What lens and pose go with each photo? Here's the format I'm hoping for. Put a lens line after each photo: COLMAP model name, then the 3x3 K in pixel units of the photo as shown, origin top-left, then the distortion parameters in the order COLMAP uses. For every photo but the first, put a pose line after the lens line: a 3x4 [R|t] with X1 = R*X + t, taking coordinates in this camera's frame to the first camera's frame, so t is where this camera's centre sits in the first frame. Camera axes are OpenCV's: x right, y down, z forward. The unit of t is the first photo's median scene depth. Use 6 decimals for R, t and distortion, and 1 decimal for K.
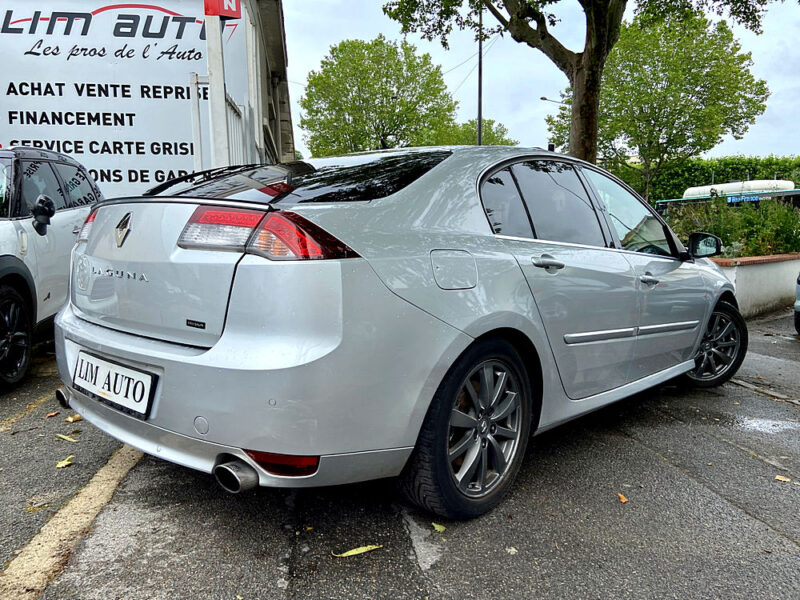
lens RADIAL K [[608.9, 0, 400.0], [0, 608.9, 300.0], [0, 0, 1]] dist [0.067554, -0.073866]
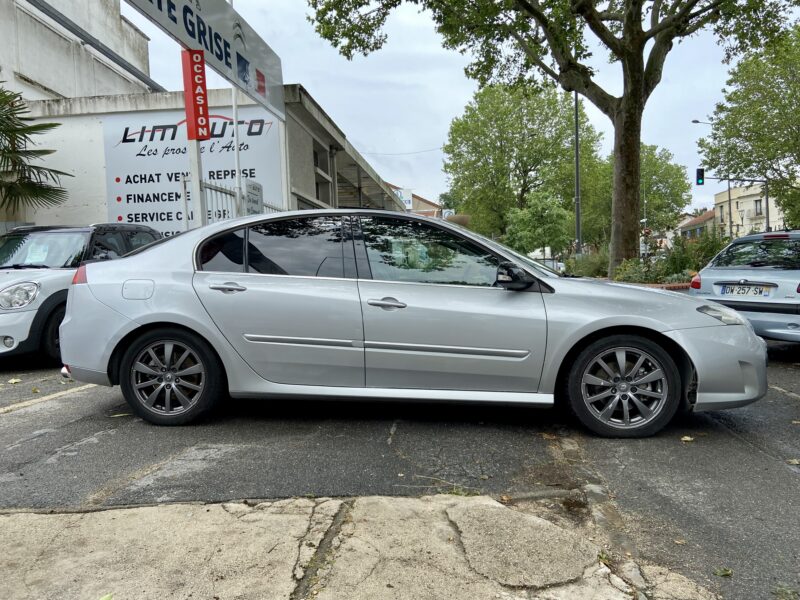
lens RADIAL K [[604.6, 0, 400.0], [0, 604.6, 300.0], [0, 0, 1]] dist [0.126029, -0.149153]
pose [[0.963337, -0.013711, -0.267945, 0.380128], [-0.001829, 0.998335, -0.057660, 0.028825], [0.268289, 0.056036, 0.961707, -0.223955]]
